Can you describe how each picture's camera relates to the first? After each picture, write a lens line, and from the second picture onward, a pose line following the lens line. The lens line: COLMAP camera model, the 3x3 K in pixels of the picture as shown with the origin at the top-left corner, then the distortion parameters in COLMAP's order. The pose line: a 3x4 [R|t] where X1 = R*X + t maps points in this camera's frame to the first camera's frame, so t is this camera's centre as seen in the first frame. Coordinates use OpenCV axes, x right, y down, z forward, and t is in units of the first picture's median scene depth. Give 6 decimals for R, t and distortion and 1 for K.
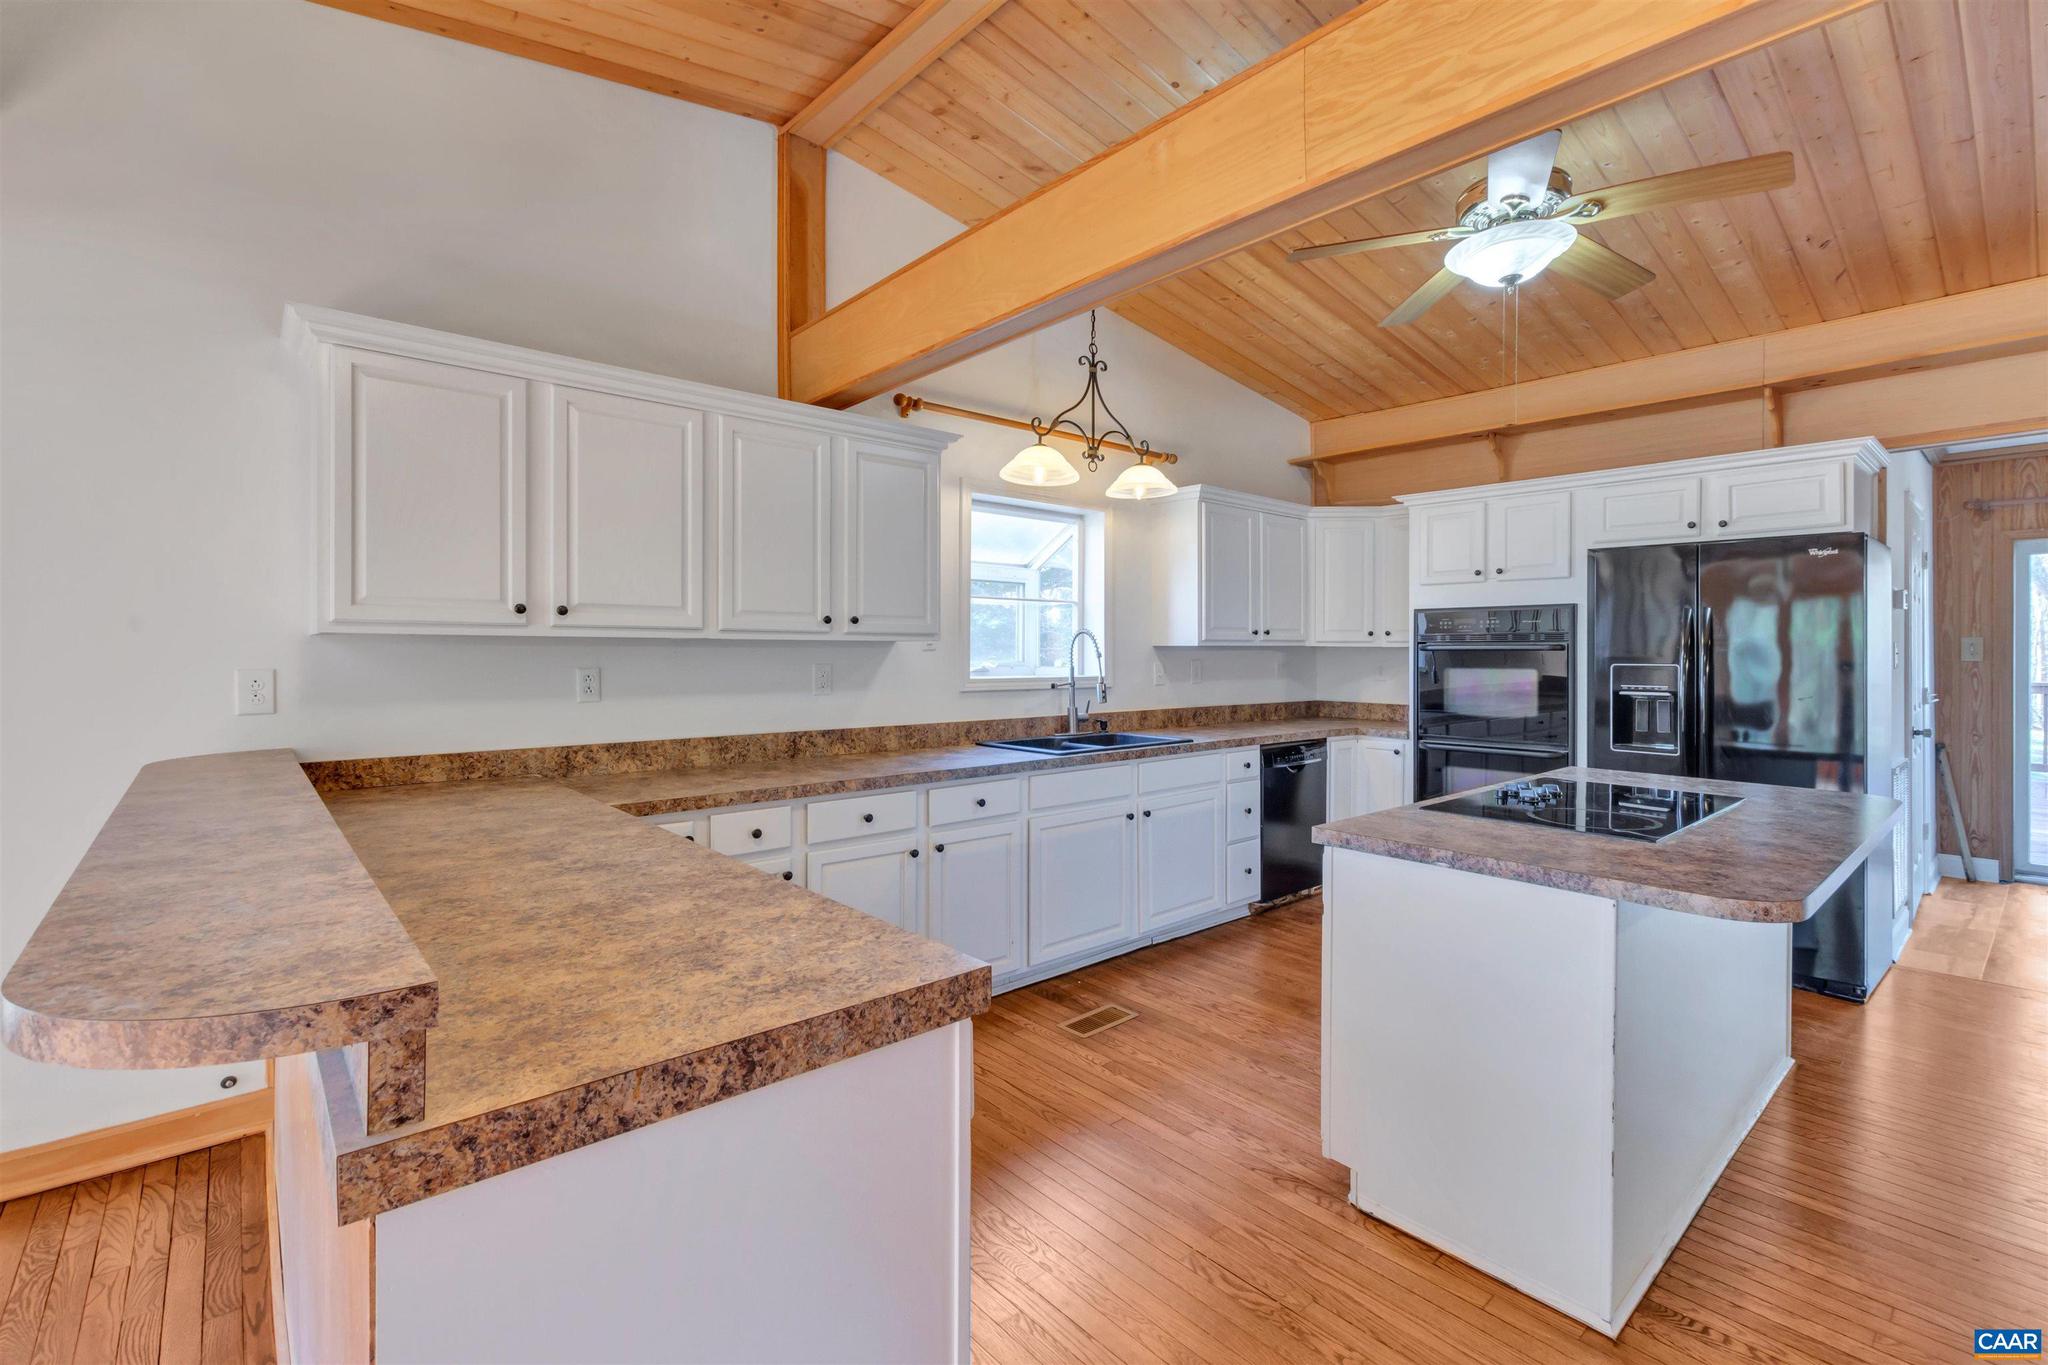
lens RADIAL K [[909.6, 0, 1039.6], [0, 909.6, 653.3], [0, 0, 1]] dist [0.001075, 0.000147]
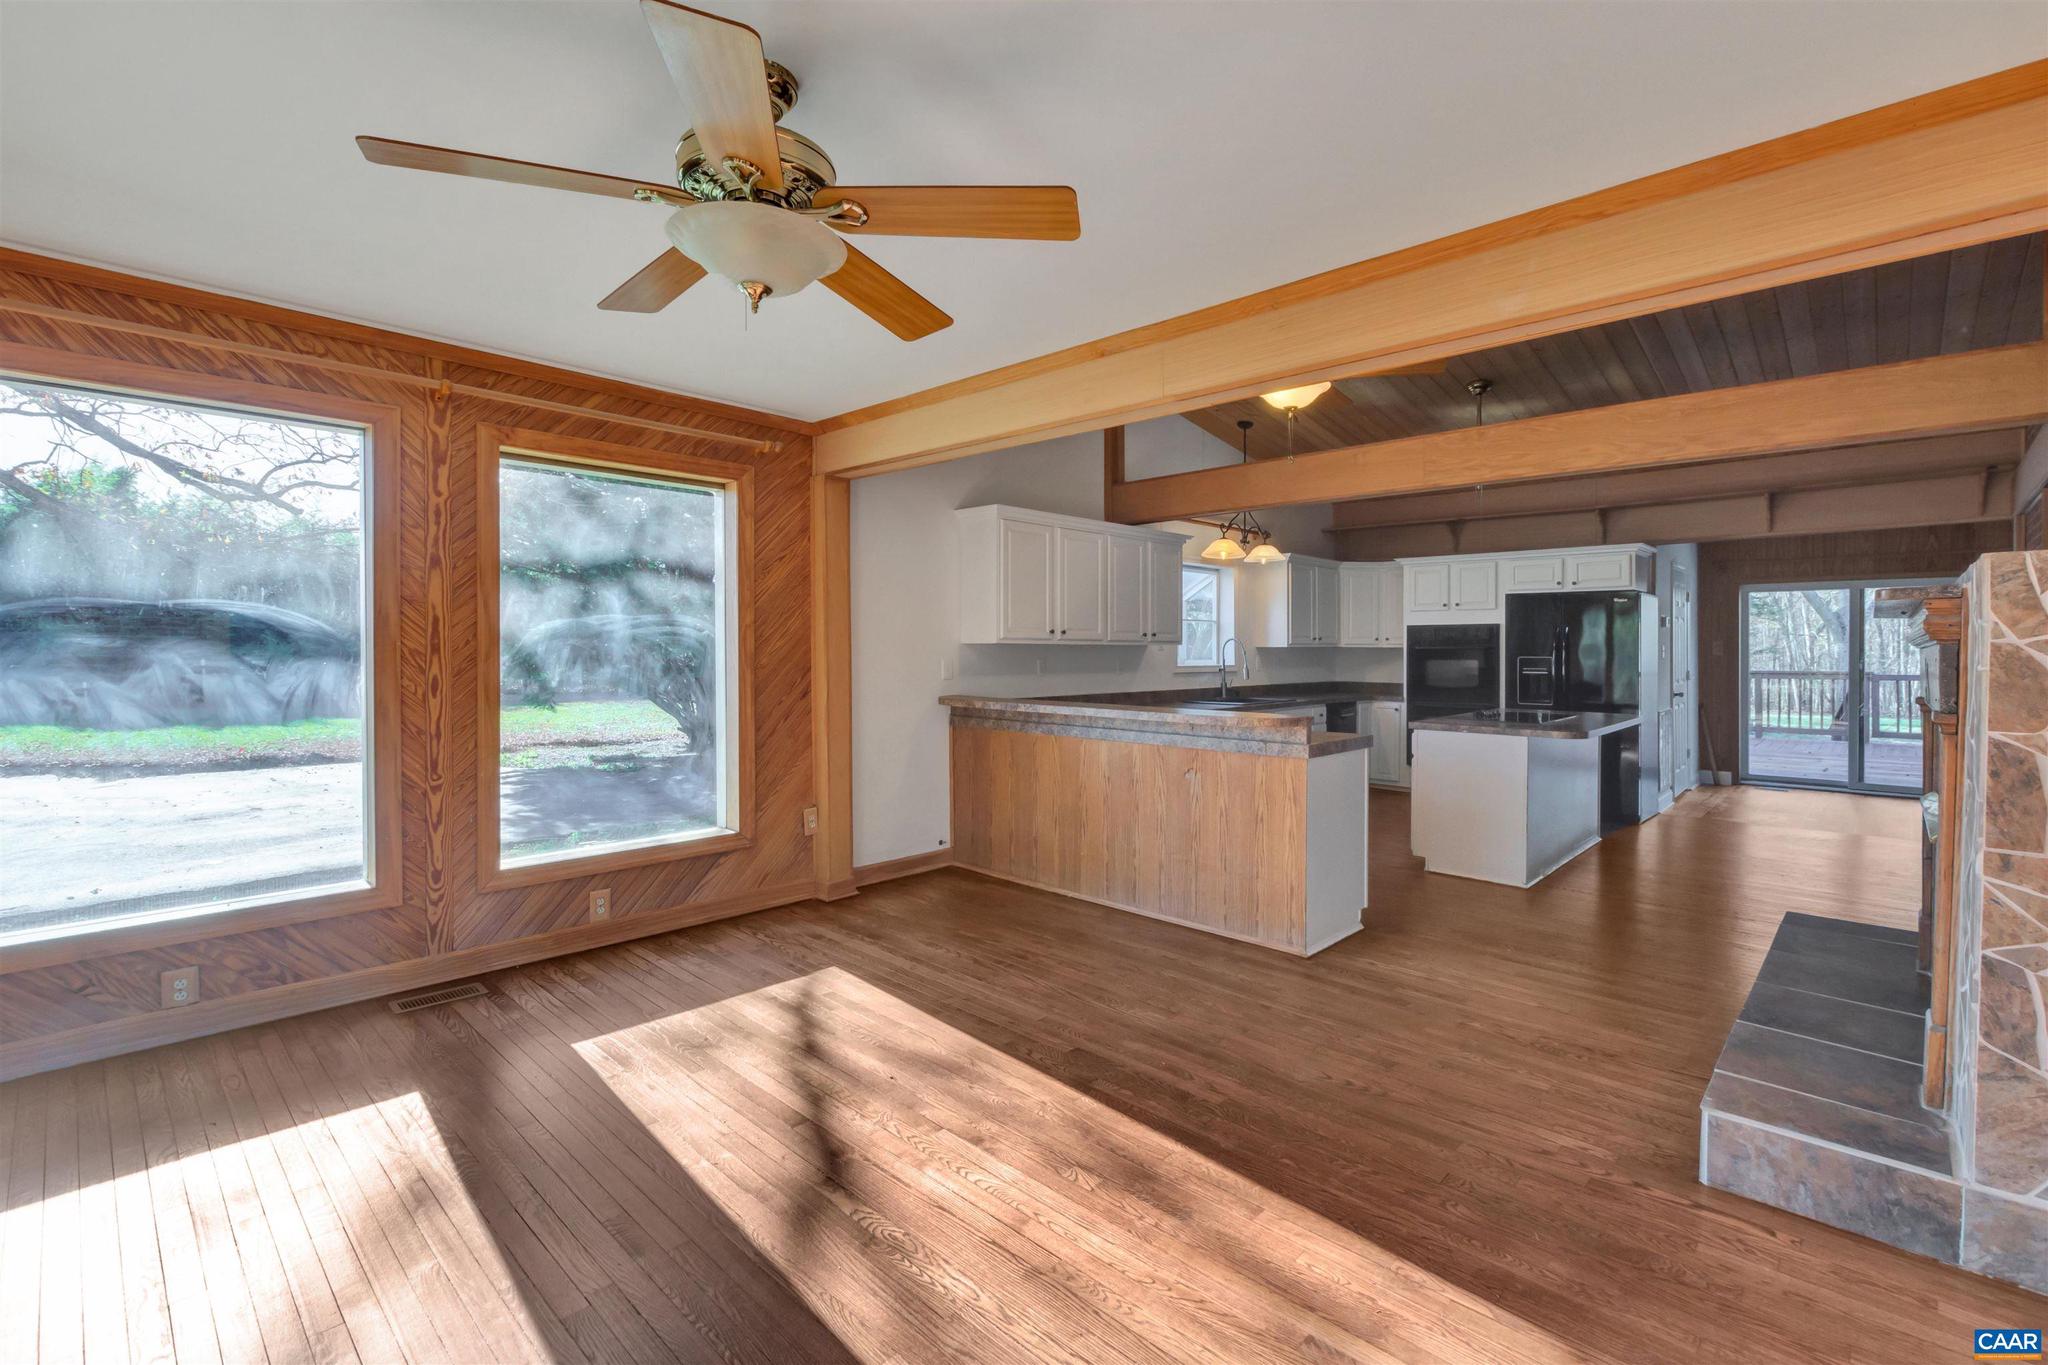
lens RADIAL K [[909.6, 0, 1039.6], [0, 909.6, 653.3], [0, 0, 1]] dist [0.001075, 0.000147]
pose [[0.995818, -0.001842, 0.091336, -0.493007], [0.001712, 0.999997, 0.001493, 0.000130], [-0.091339, -0.001330, 0.995819, -0.728472]]
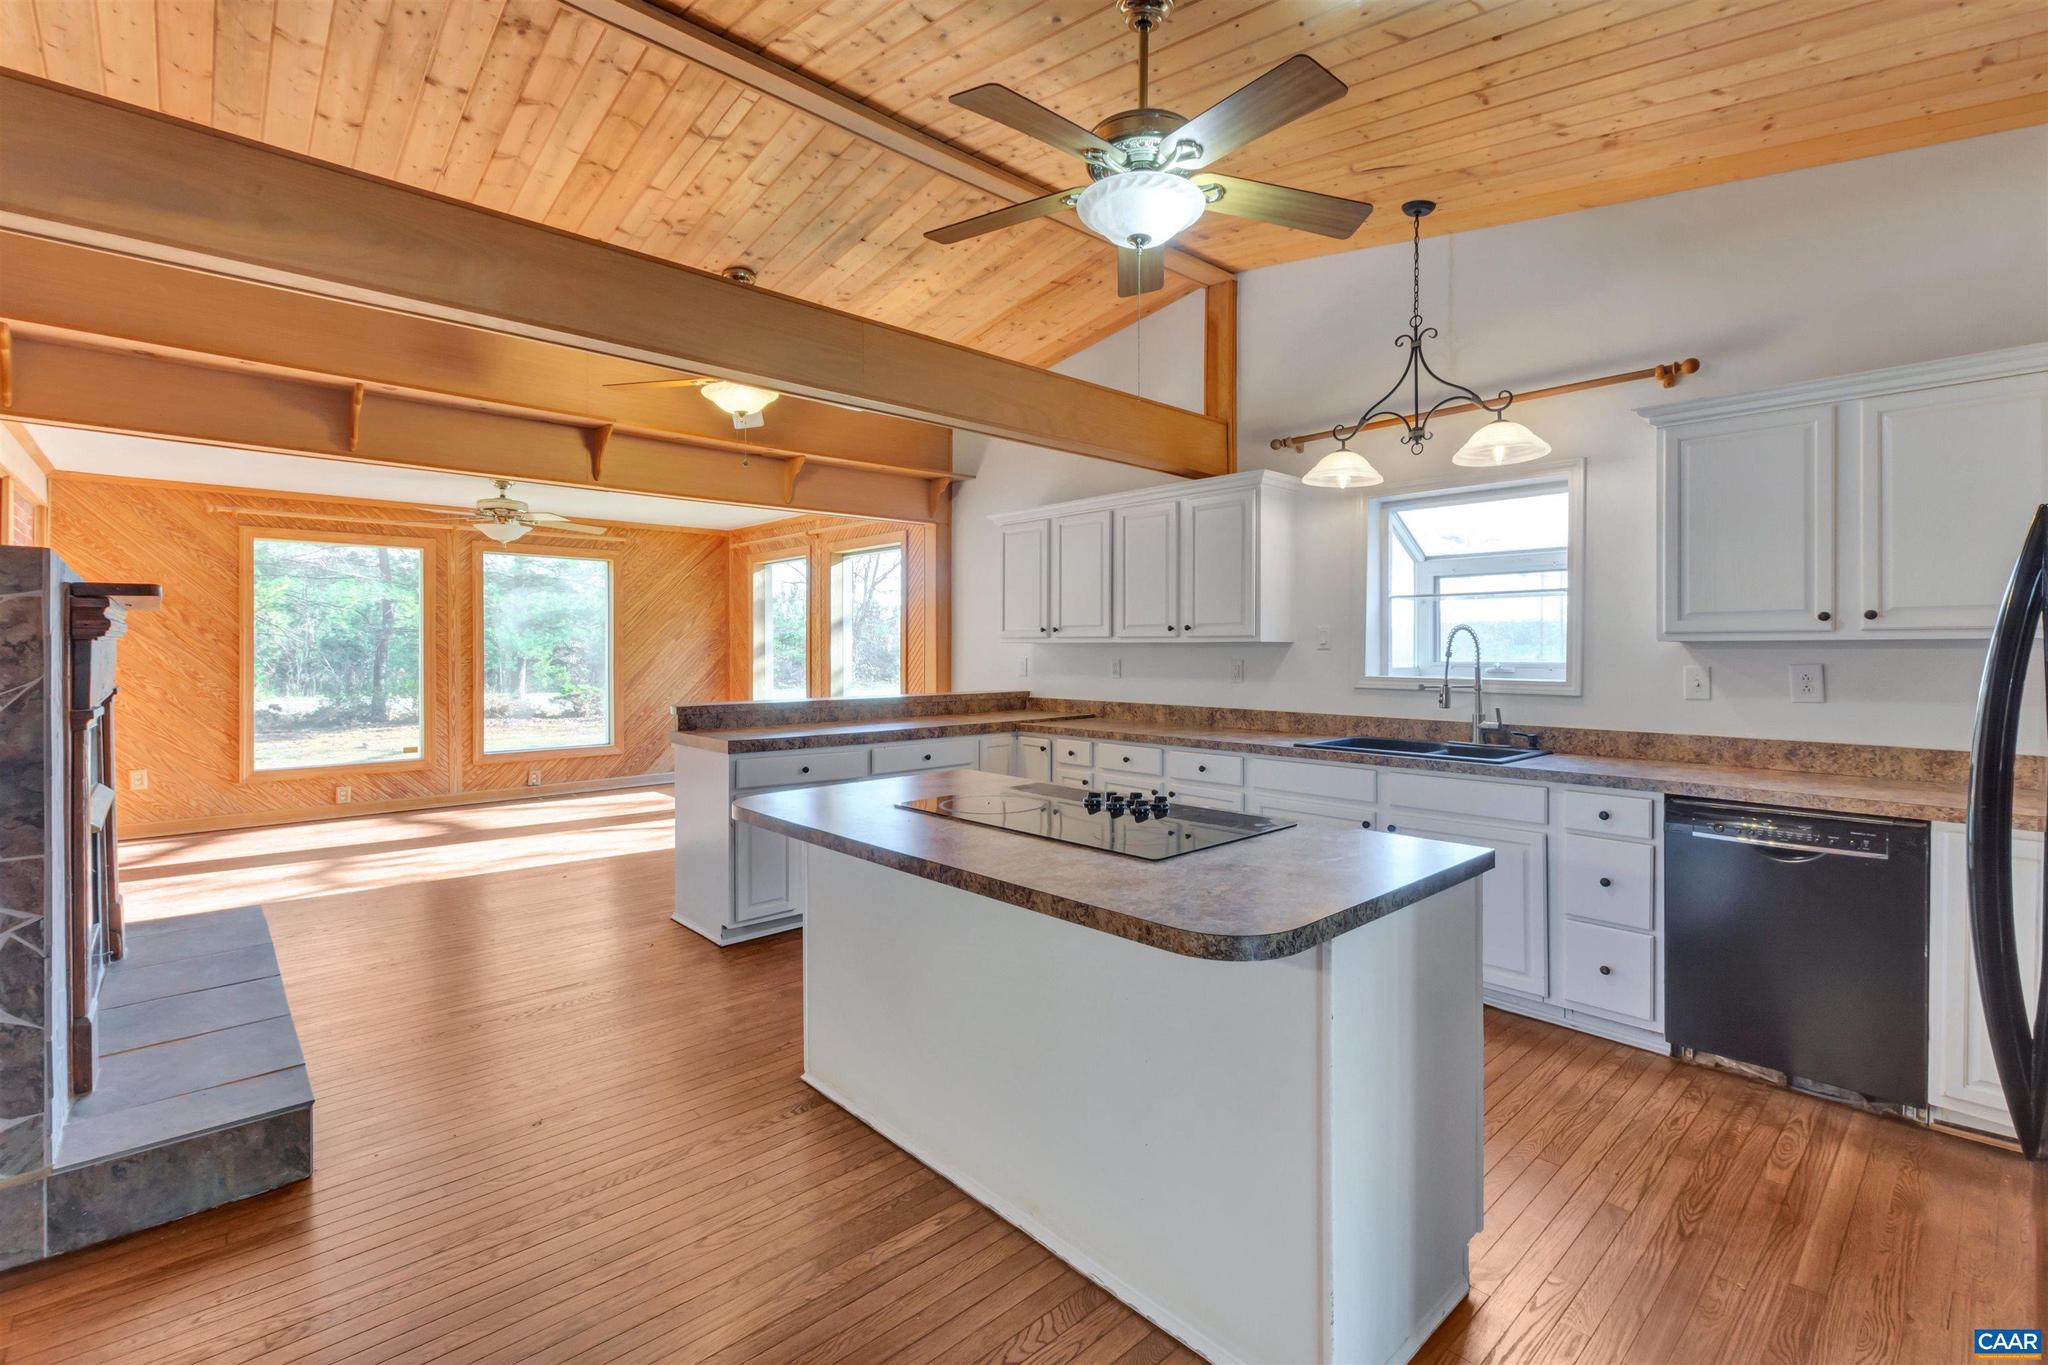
lens RADIAL K [[909.6, 0, 1039.6], [0, 909.6, 653.3], [0, 0, 1]] dist [0.001075, 0.000147]
pose [[0.026010, 0.001565, -0.999660, 0.934008], [-0.004318, 0.999990, 0.001453, 0.001386], [0.999652, 0.004279, 0.026017, 0.574537]]
